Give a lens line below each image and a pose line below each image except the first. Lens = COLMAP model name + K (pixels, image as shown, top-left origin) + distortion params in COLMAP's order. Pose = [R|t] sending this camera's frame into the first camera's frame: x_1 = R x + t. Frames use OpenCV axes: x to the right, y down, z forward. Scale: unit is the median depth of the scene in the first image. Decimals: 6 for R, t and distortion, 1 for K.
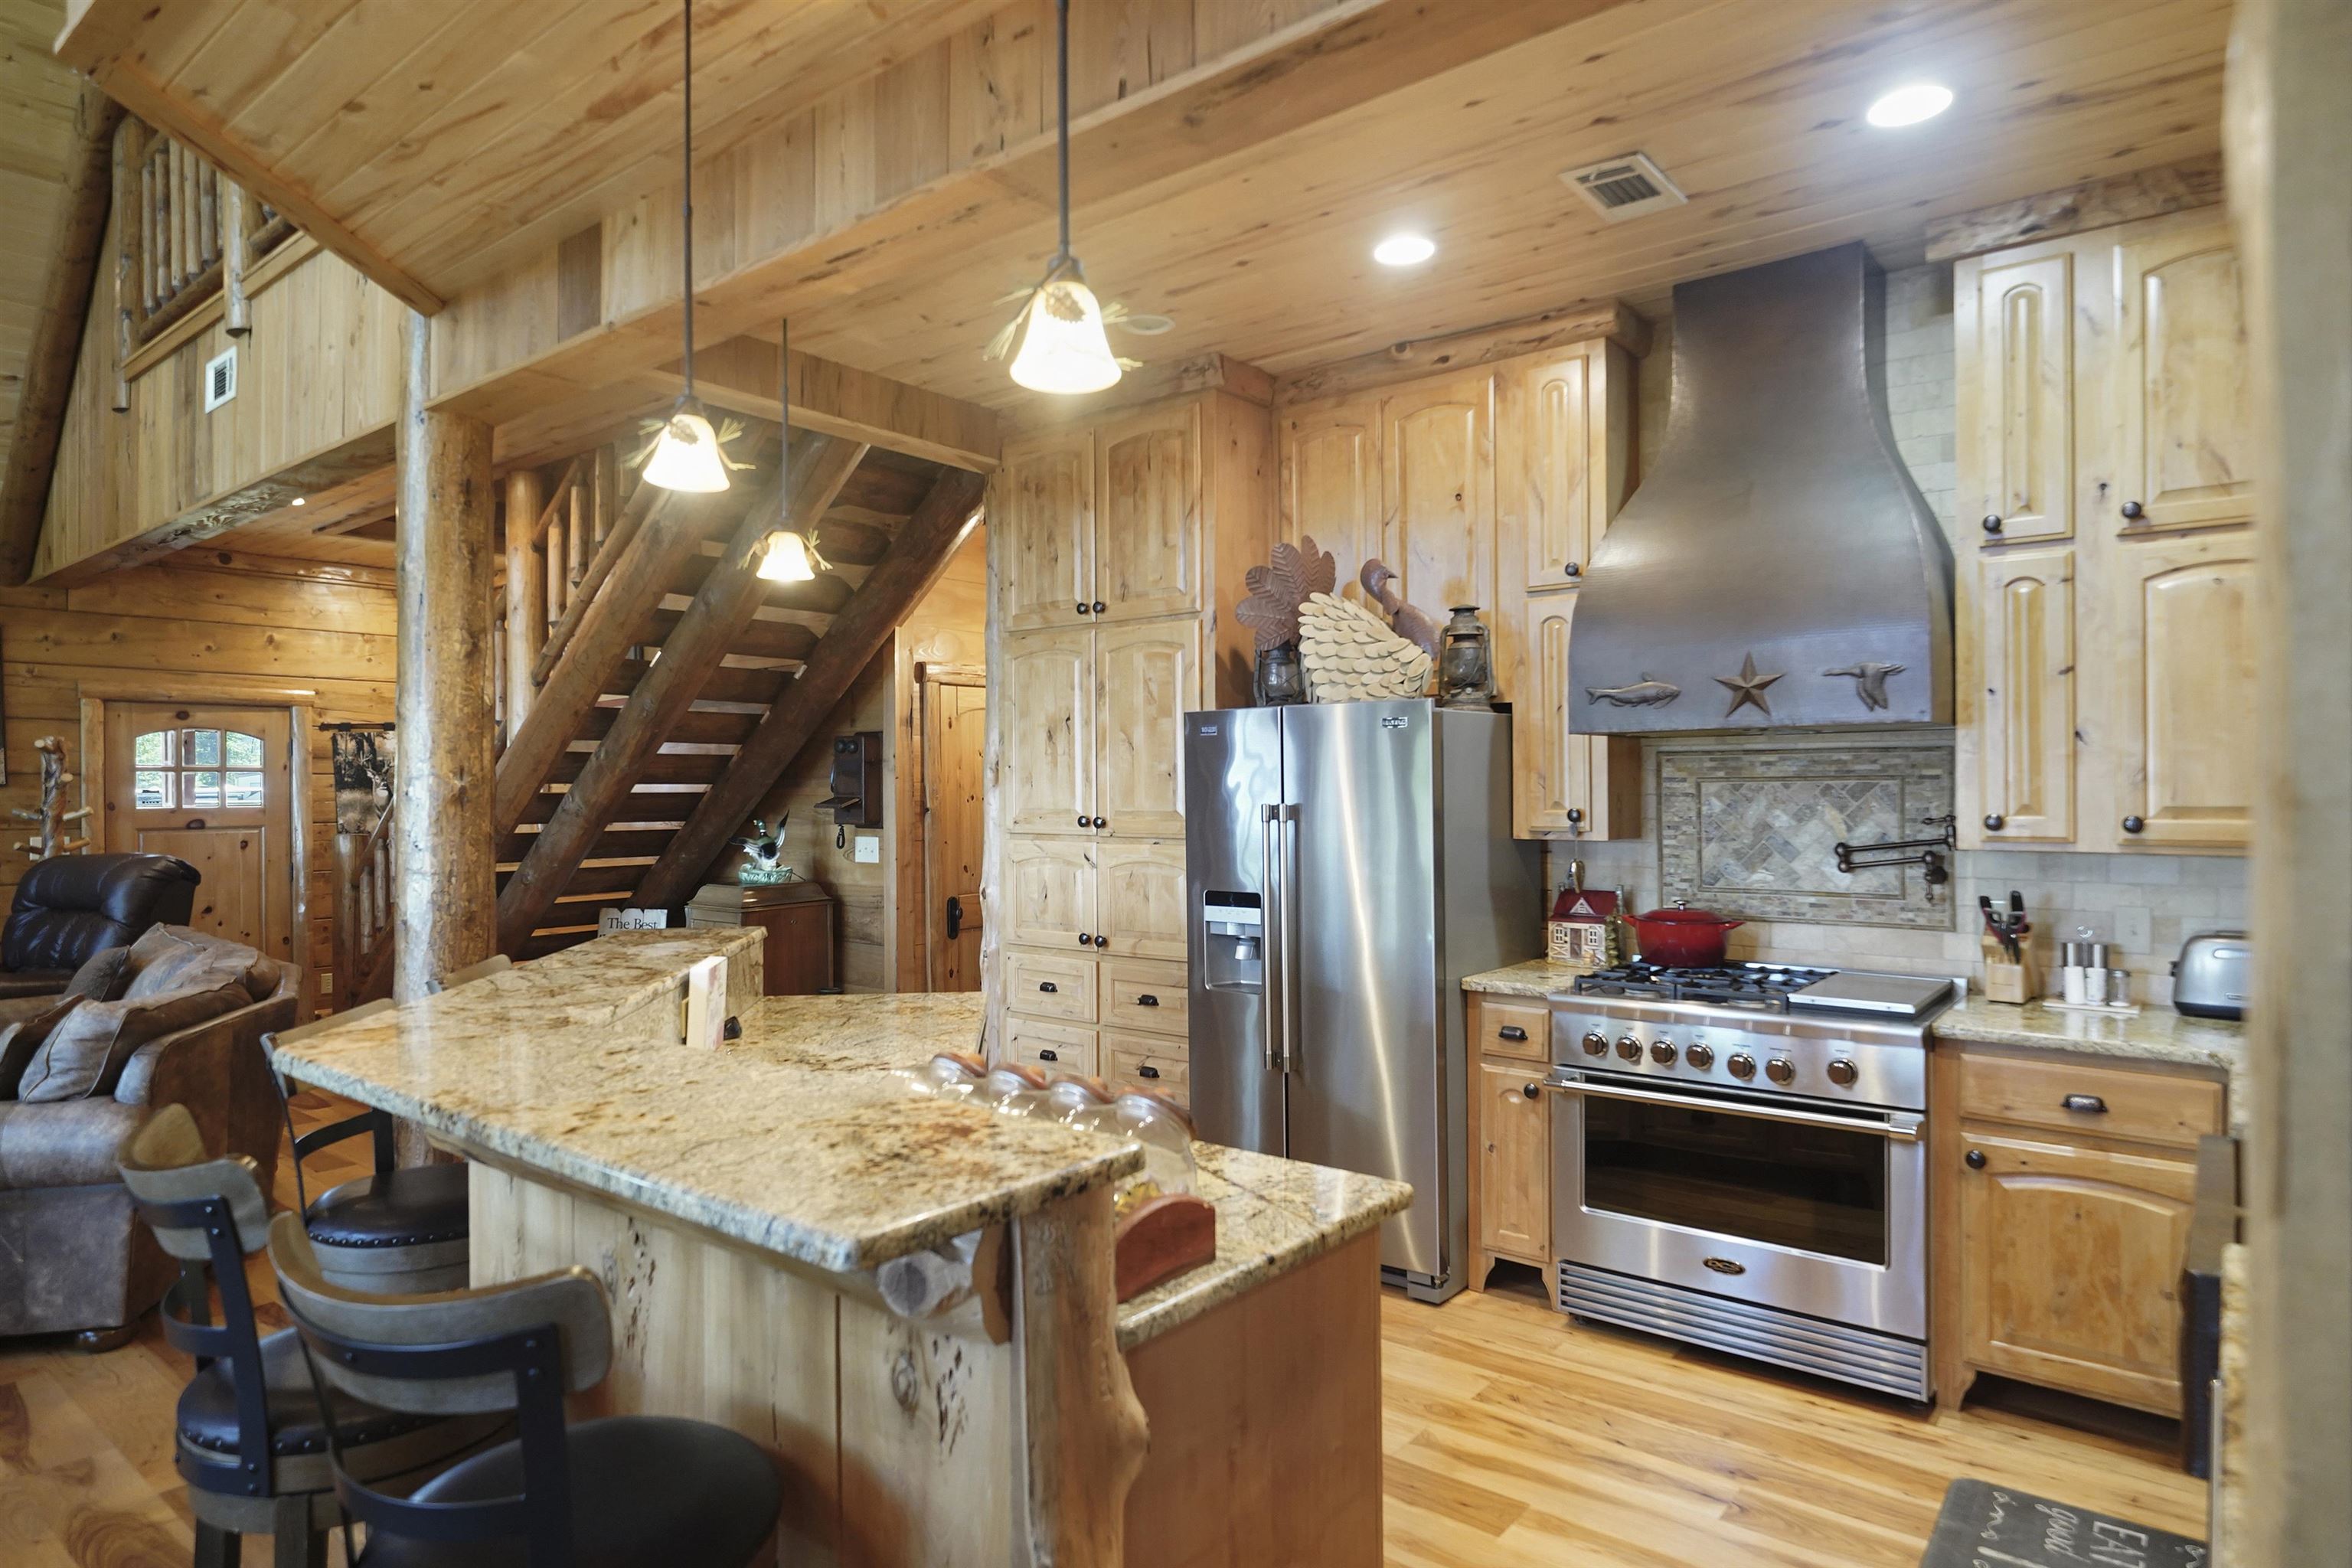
lens RADIAL K [[1308.4, 0, 1169.9], [0, 1308.4, 788.1], [0, 0, 1]] dist [-0.003298, 0.002019]
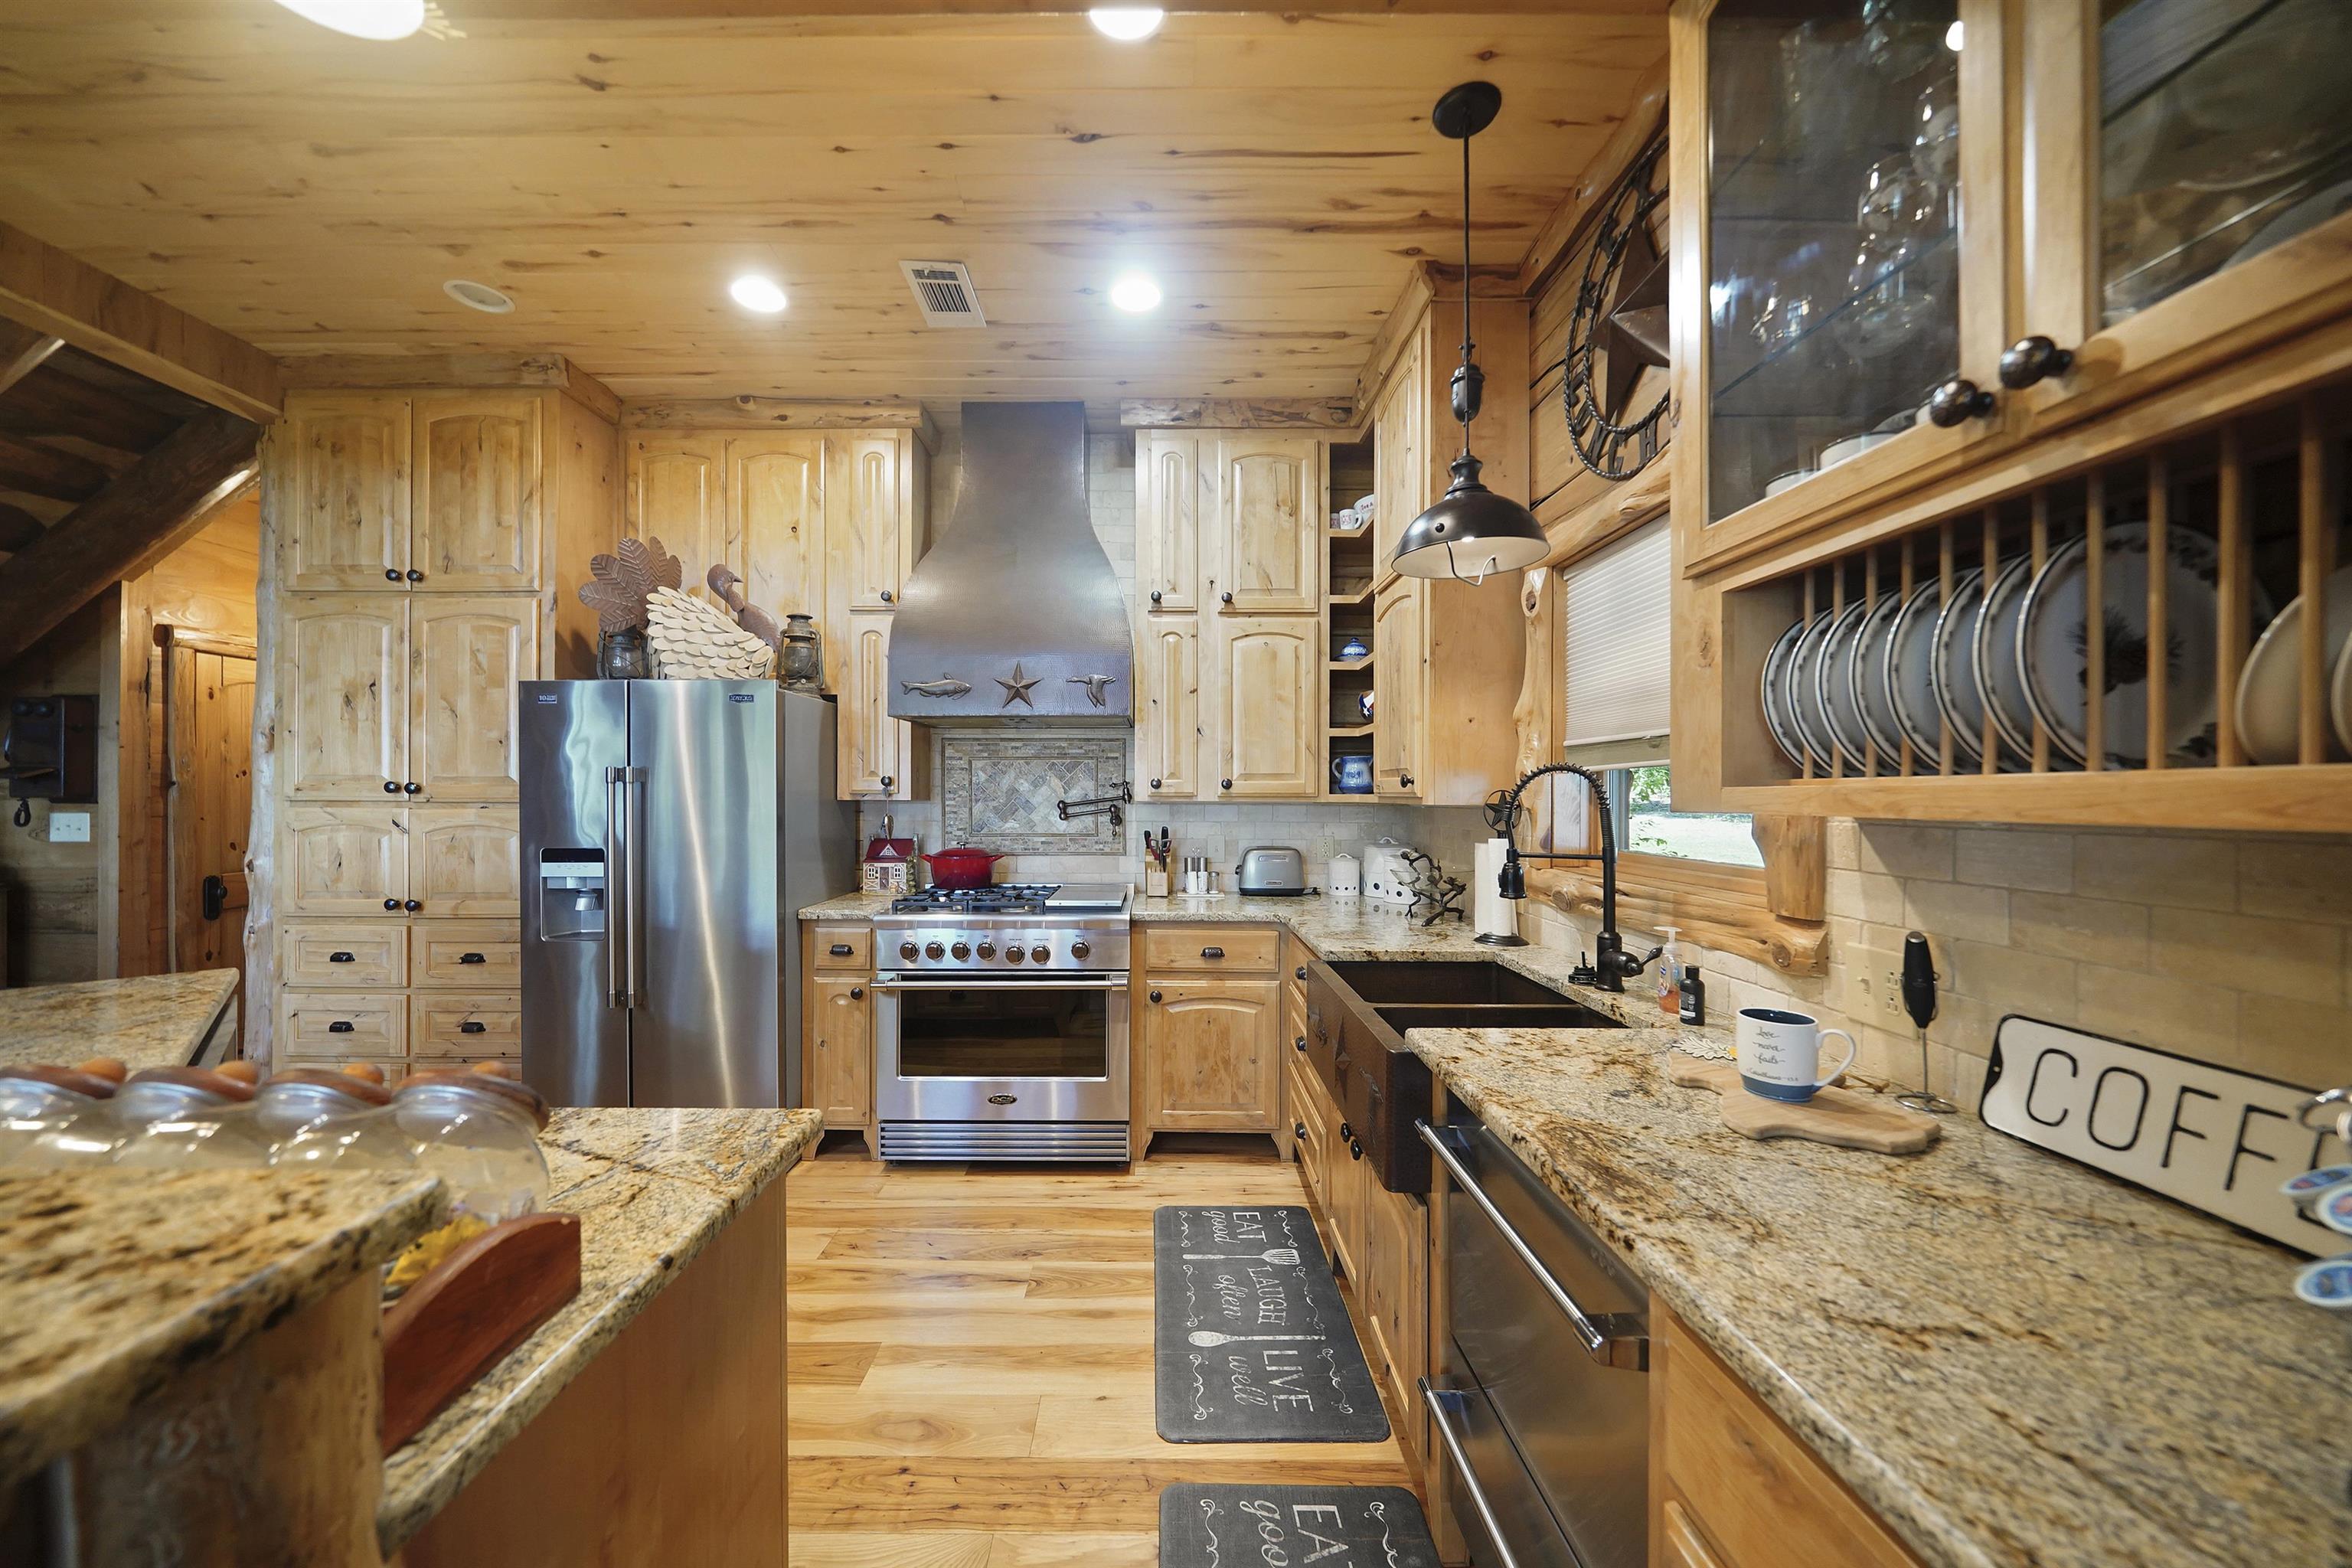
lens RADIAL K [[819.7, 0, 1143.7], [0, 819.7, 791.9], [0, 0, 1]] dist [-0.006400, 0.000275]
pose [[0.785139, 0.009017, 0.619254, -0.000748], [-0.005908, 0.999958, -0.007070, 0.037597], [-0.619292, 0.001892, 0.785159, 0.192504]]
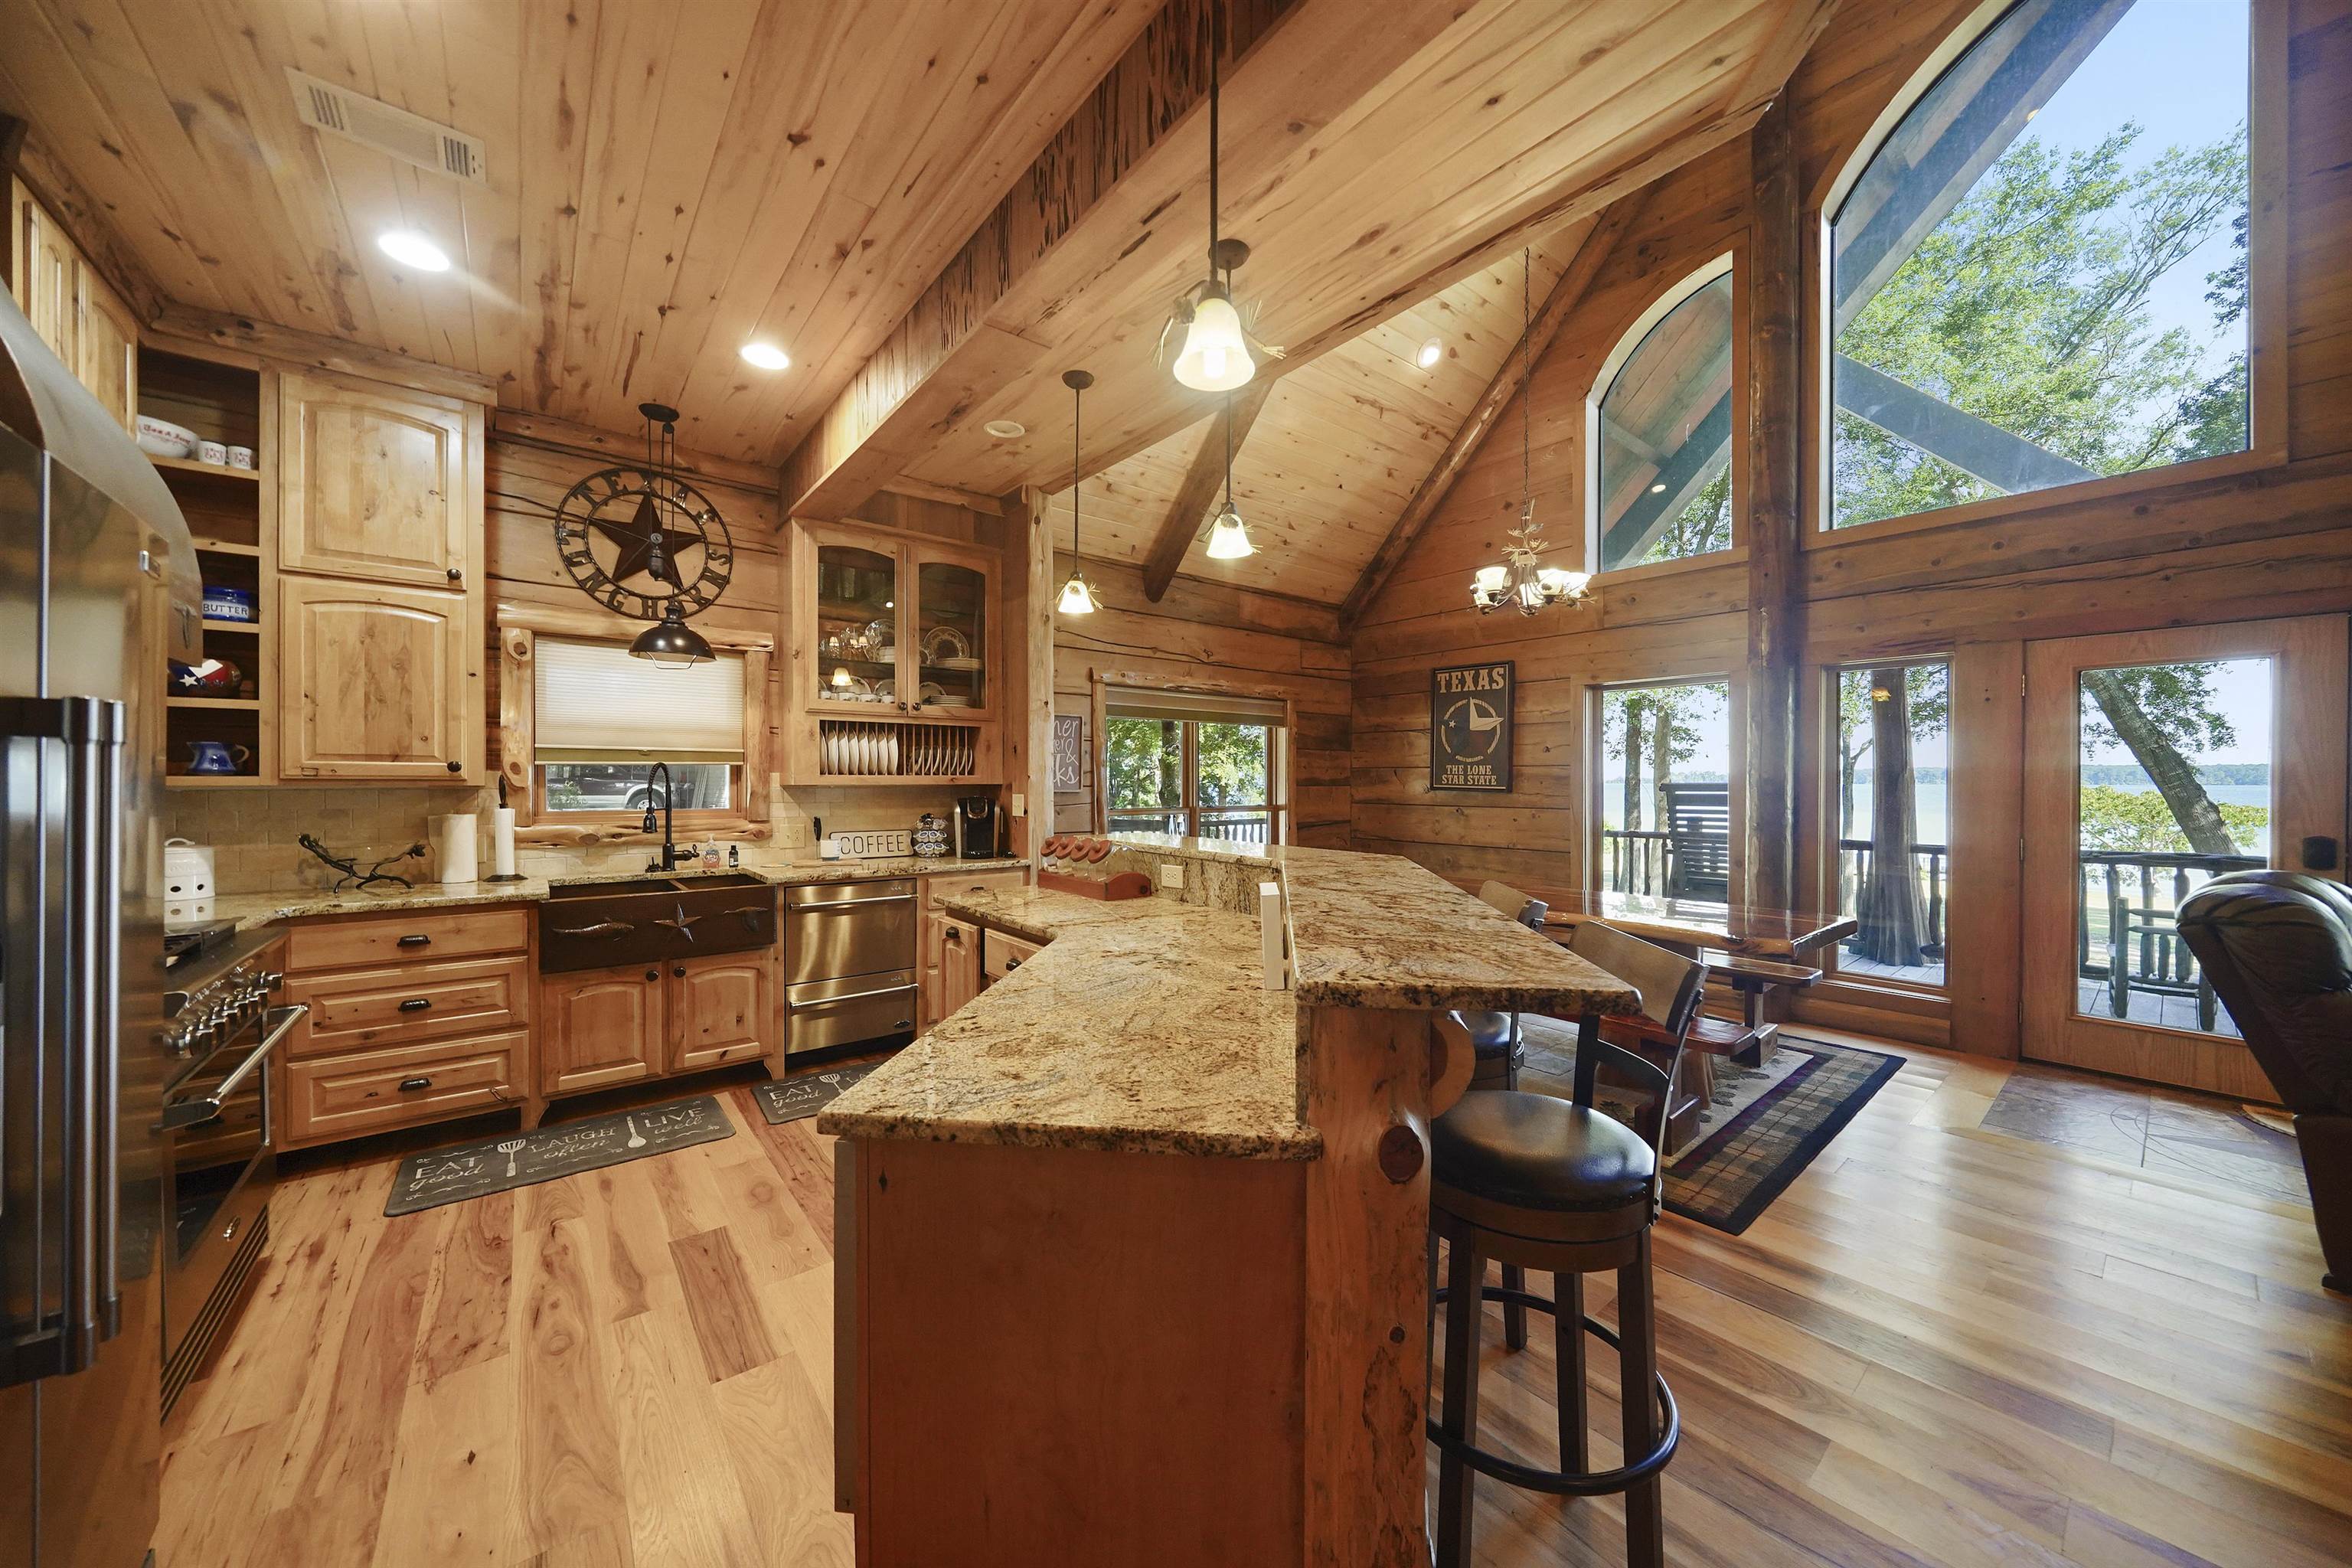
lens RADIAL K [[819.7, 0, 1183.4], [0, 819.7, 789.9], [0, 0, 1]] dist [-0.006400, 0.000275]
pose [[-0.977719, 0.000434, 0.209917, -0.322373], [0.002434, 0.999954, 0.009269, 0.039793], [-0.209903, 0.009574, -0.977675, 1.243884]]
